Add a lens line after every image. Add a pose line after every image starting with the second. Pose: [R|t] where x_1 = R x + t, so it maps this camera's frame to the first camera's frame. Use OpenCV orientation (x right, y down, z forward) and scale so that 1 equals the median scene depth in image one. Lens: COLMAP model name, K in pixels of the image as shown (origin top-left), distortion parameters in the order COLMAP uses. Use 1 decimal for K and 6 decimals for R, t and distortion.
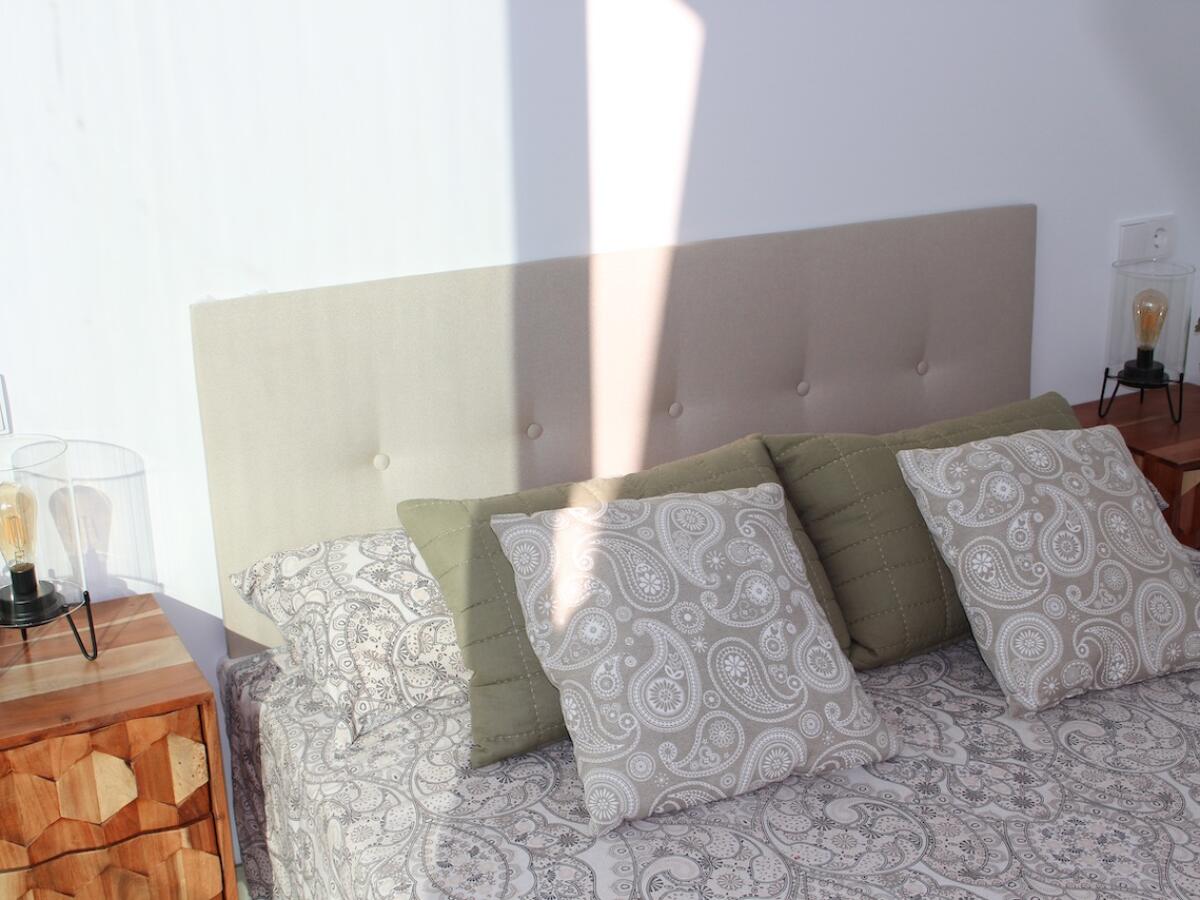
lens RADIAL K [[1621.9, 0, 600.0], [0, 1621.9, 450.0], [0, 0, 1]] dist [-0.029373, -0.364311]
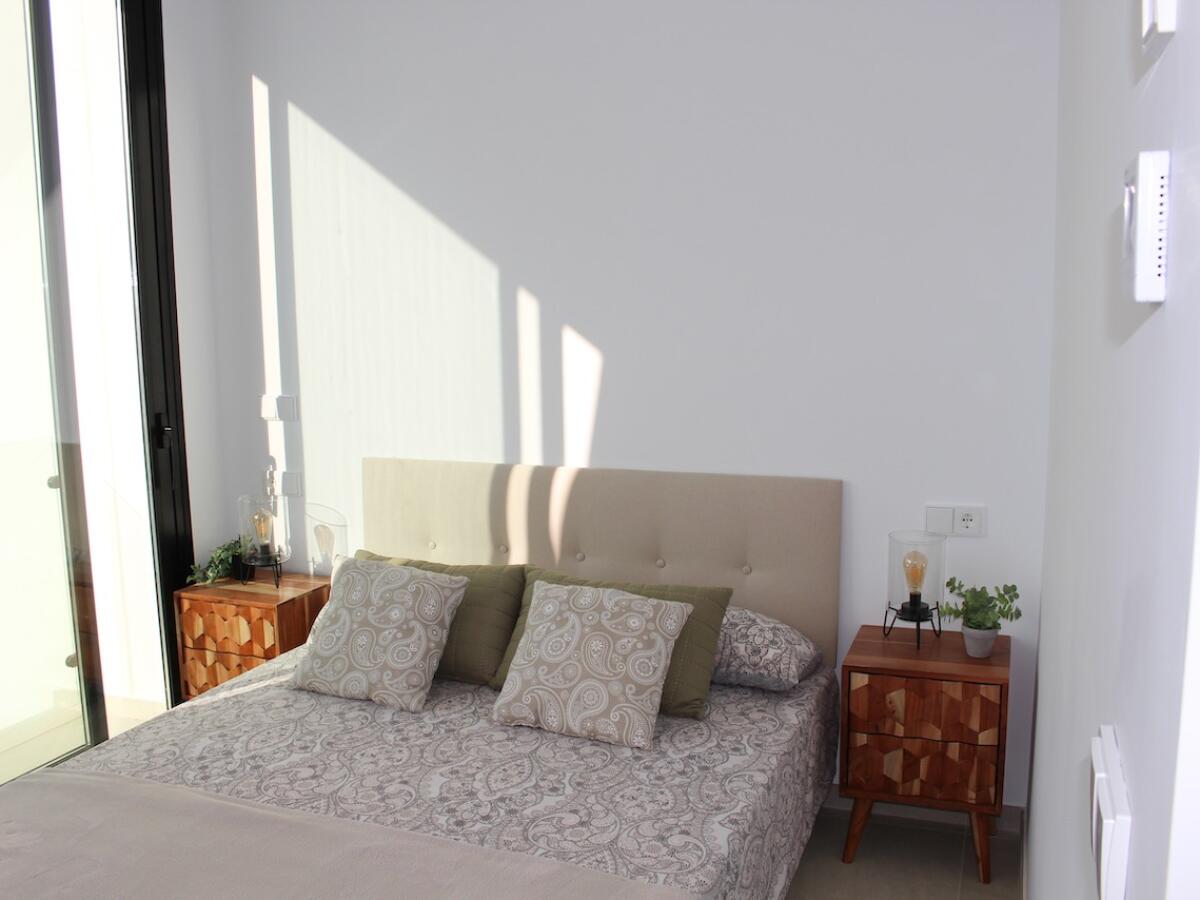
lens RADIAL K [[1156.8, 0, 563.6], [0, 1156.8, 420.4], [0, 0, 1]] dist [-0.158533, 0.144181]
pose [[0.632607, 0.094483, -0.768688, 1.337485], [-0.233909, 0.969489, -0.073336, -0.096927], [0.738306, 0.226196, 0.635405, 0.156497]]
